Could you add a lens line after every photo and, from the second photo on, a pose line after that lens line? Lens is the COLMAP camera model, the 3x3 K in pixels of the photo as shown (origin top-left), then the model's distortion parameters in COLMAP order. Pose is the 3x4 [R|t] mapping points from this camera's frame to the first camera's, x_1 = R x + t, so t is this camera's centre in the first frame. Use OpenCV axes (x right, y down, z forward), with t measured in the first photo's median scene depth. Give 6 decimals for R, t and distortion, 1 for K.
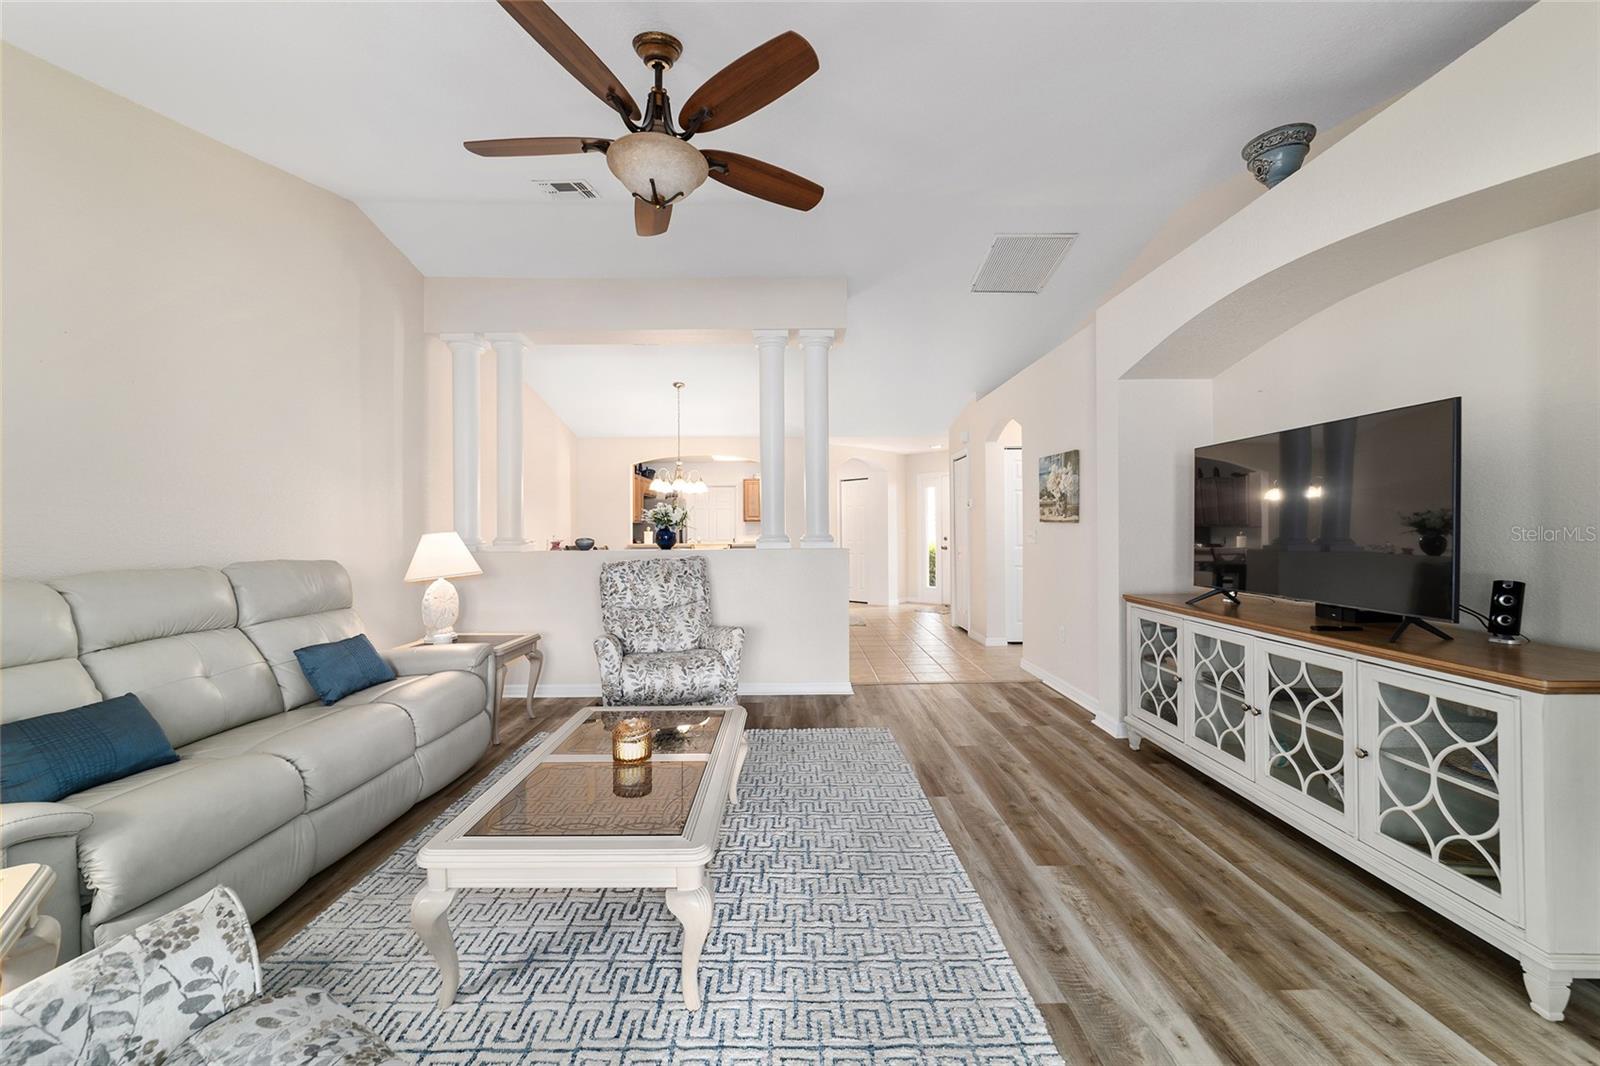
lens RADIAL K [[613.7, 0, 798.9], [0, 613.7, 529.6], [0, 0, 1]] dist [-0.011076, 0.004901]
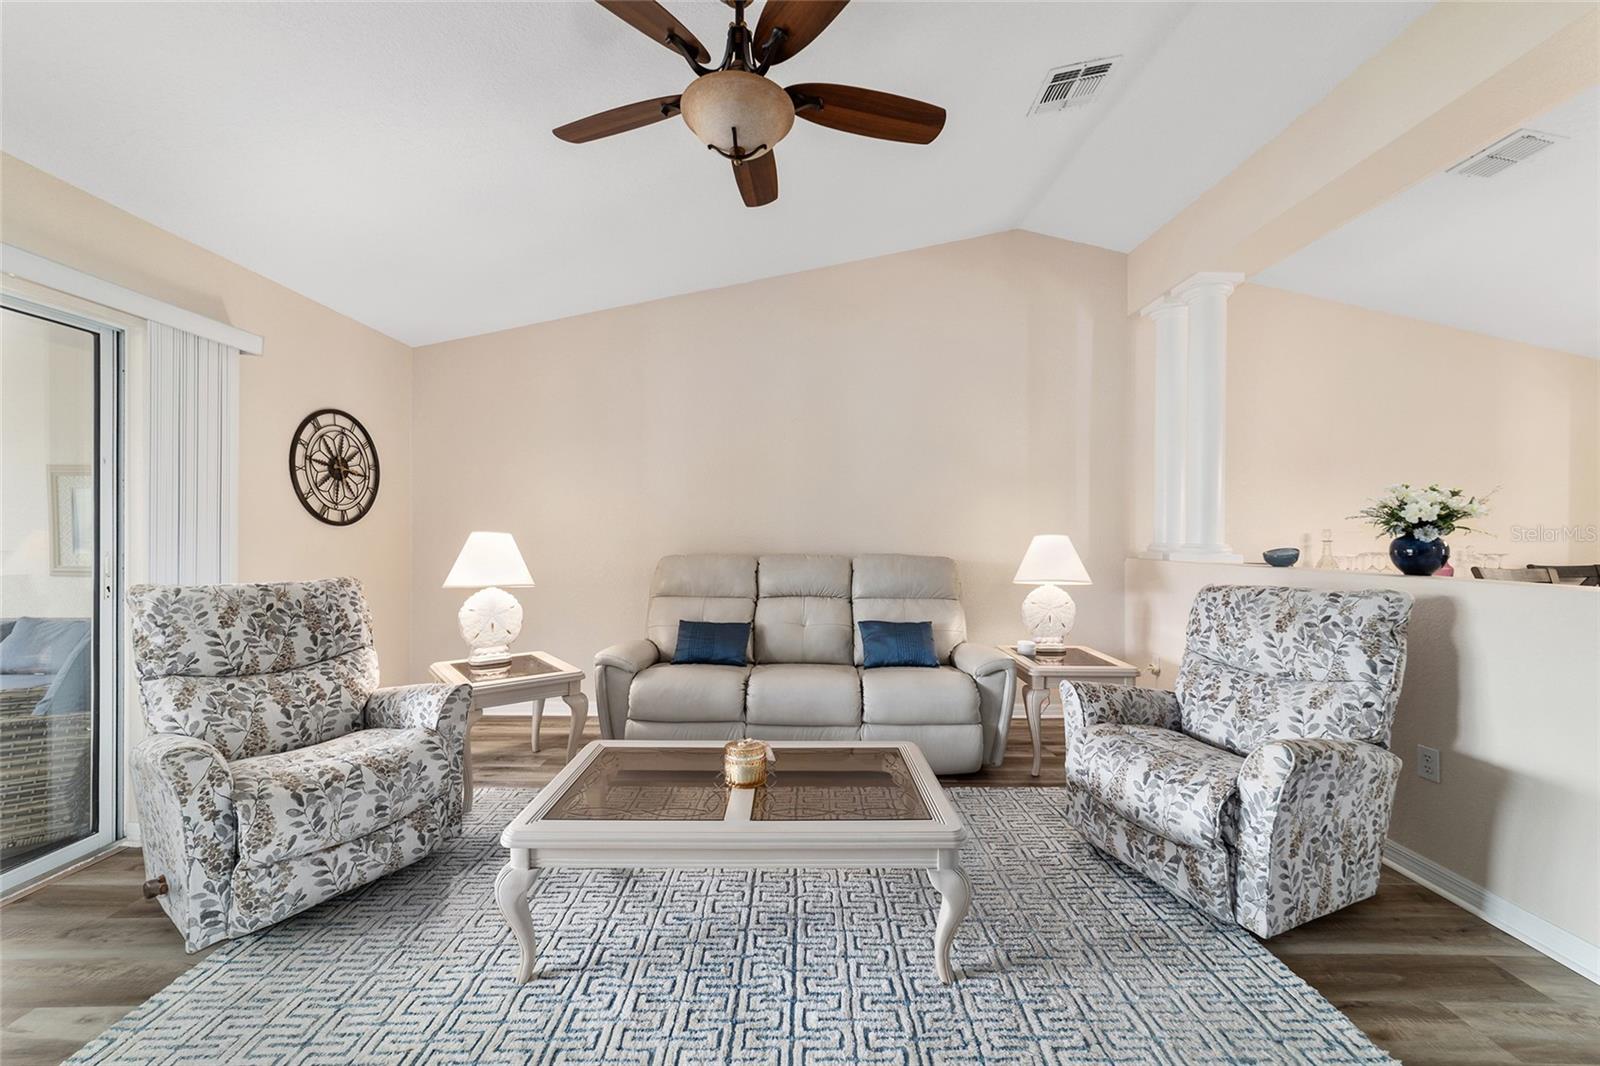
lens RADIAL K [[613.7, 0, 798.1], [0, 613.7, 535.5], [0, 0, 1]] dist [-0.011076, 0.004901]
pose [[-0.008932, 0.011030, -0.999899, 0.496714], [-0.008984, 0.999898, 0.011110, -0.003219], [0.999920, 0.009083, -0.008832, 0.842184]]
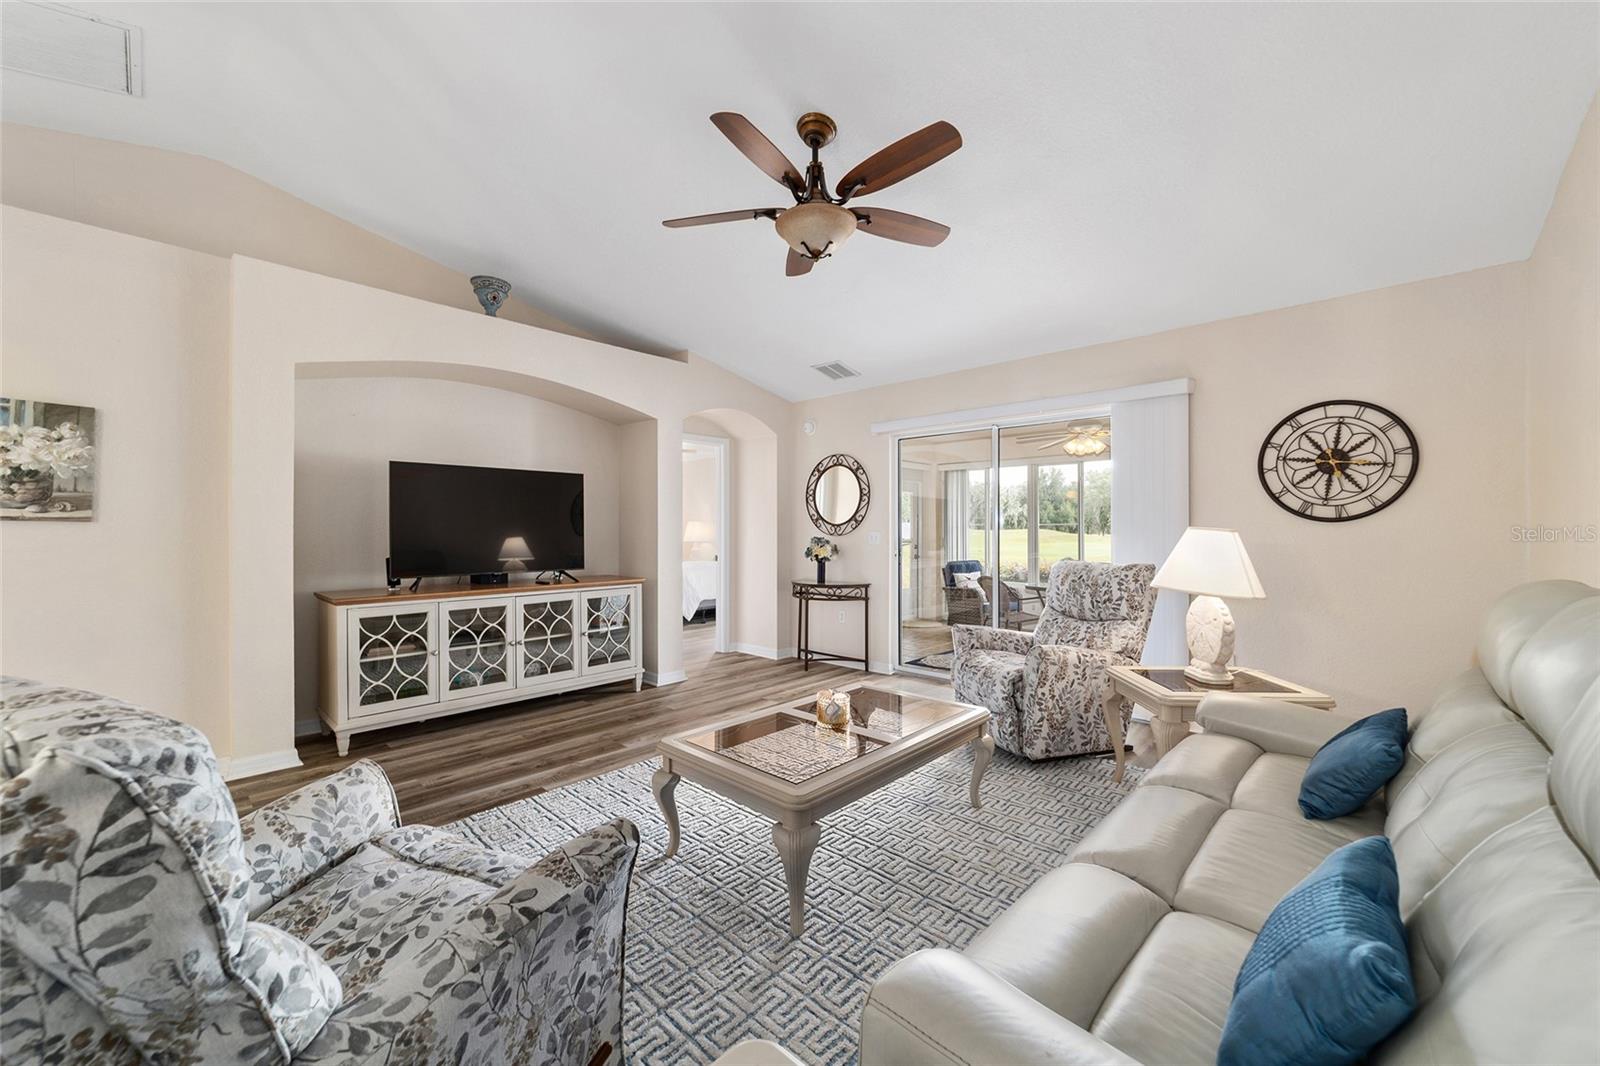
lens RADIAL K [[613.7, 0, 798.1], [0, 613.7, 532.0], [0, 0, 1]] dist [-0.011076, 0.004901]
pose [[-0.721788, 0.004696, 0.692099, -0.797815], [0.008412, 0.999963, 0.001989, 0.007260], [-0.692063, 0.007258, -0.721800, 1.459700]]
